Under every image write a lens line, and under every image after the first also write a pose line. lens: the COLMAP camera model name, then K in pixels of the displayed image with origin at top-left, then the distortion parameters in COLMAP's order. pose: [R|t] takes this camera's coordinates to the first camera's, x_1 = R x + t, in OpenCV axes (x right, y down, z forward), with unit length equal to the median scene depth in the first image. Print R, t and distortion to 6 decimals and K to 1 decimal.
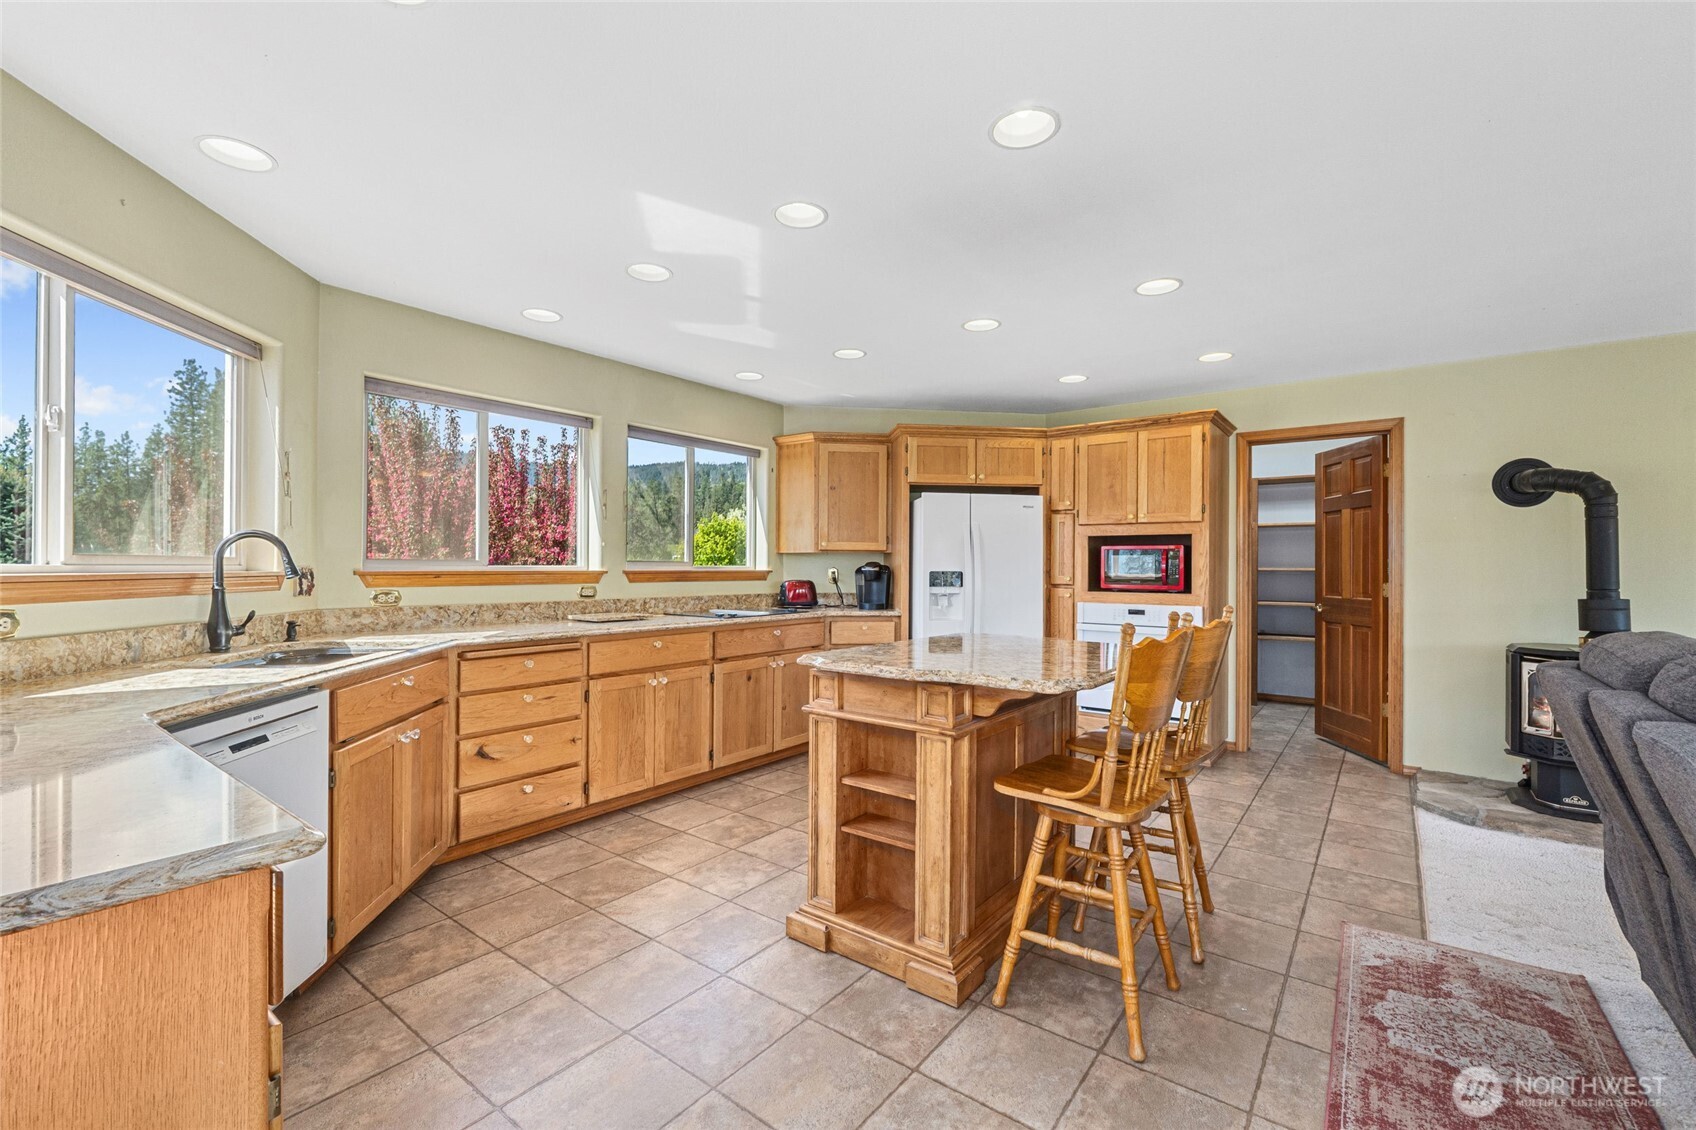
lens RADIAL K [[708.8, 0, 839.6], [0, 708.8, 565.9], [0, 0, 1]] dist [-0.008170, -0.000333]
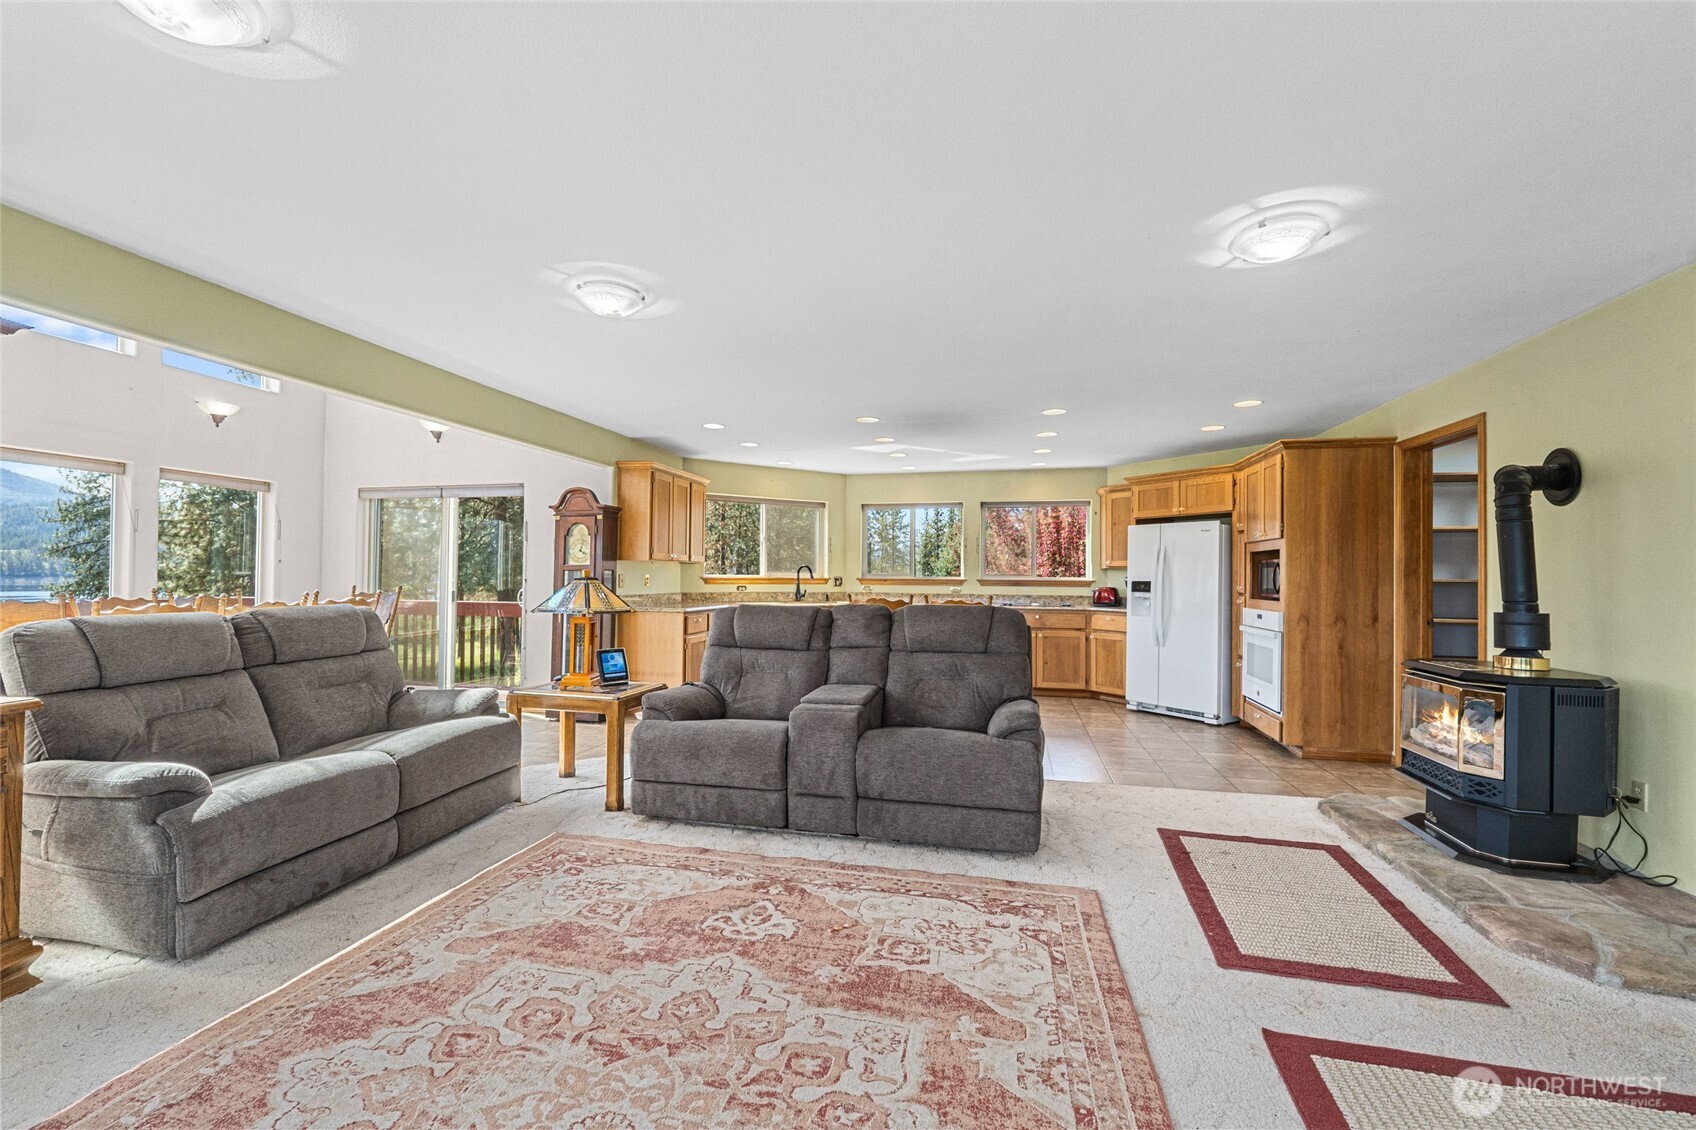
lens RADIAL K [[708.8, 0, 854.3], [0, 708.8, 569.1], [0, 0, 1]] dist [-0.008170, -0.000333]
pose [[0.430389, -0.009587, -0.902592, 1.158269], [-0.005561, 0.999896, -0.013272, 0.005813], [0.902626, 0.010732, 0.430291, -0.109328]]
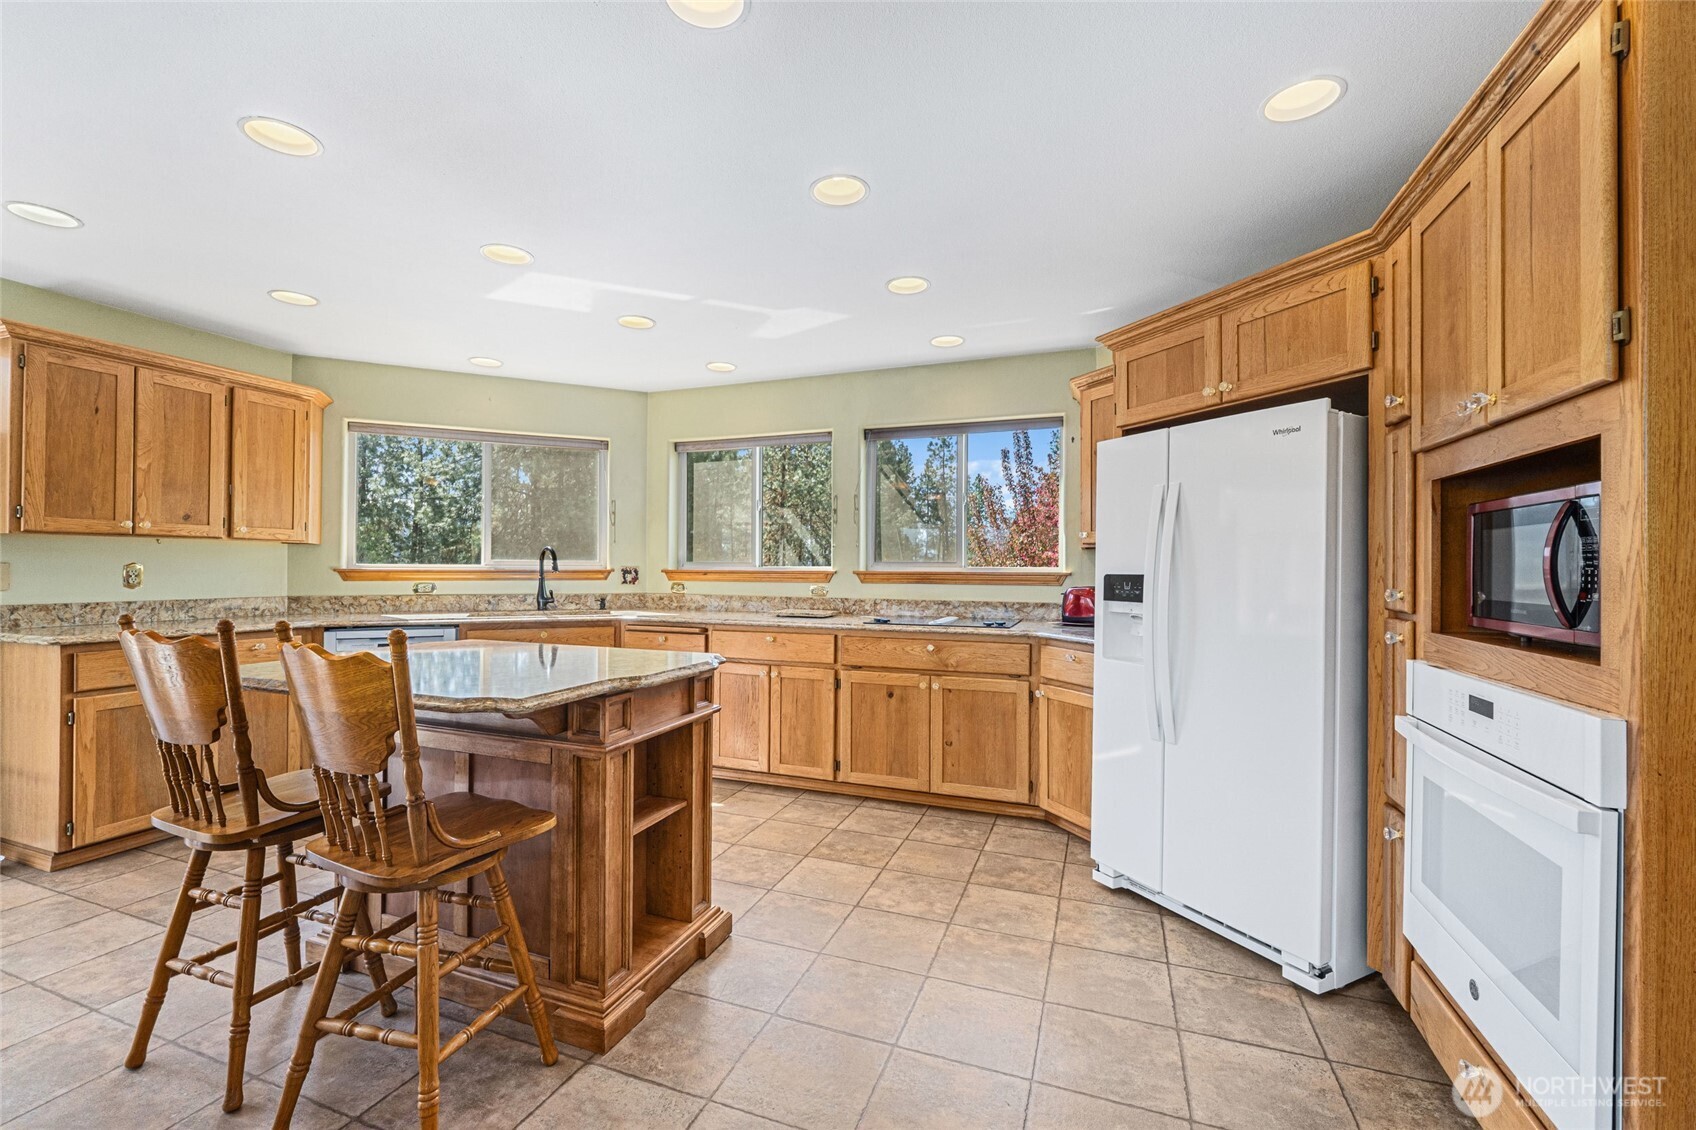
lens RADIAL K [[708.8, 0, 850.6], [0, 708.8, 565.5], [0, 0, 1]] dist [-0.008170, -0.000333]
pose [[0.302107, -0.005399, -0.953259, 0.618323], [-0.002979, 0.999974, -0.006608, 0.004996], [0.953269, 0.004836, 0.302083, 0.618643]]
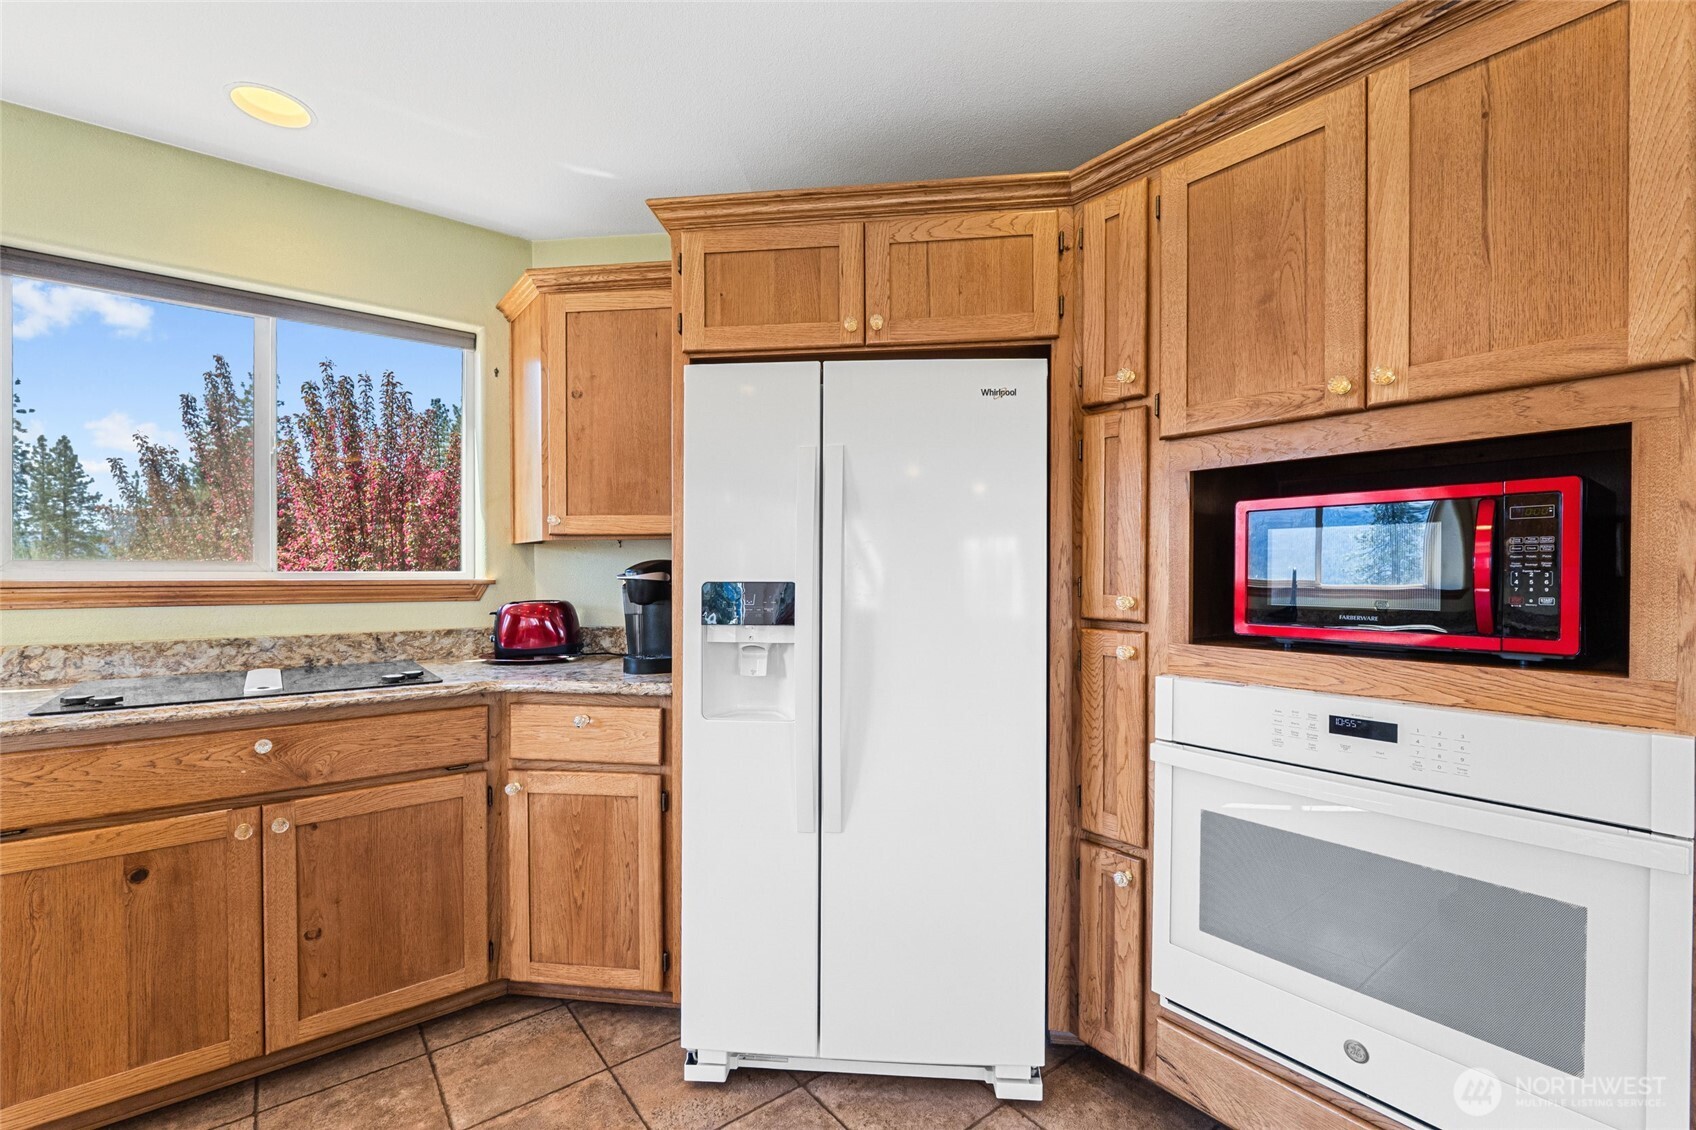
lens RADIAL K [[708.8, 0, 835.5], [0, 708.8, 581.3], [0, 0, 1]] dist [-0.008170, -0.000333]
pose [[0.968935, -0.001554, -0.247311, 0.279954], [0.004235, 0.999938, 0.010310, 0.003722], [0.247280, -0.011037, 0.968881, 0.663396]]
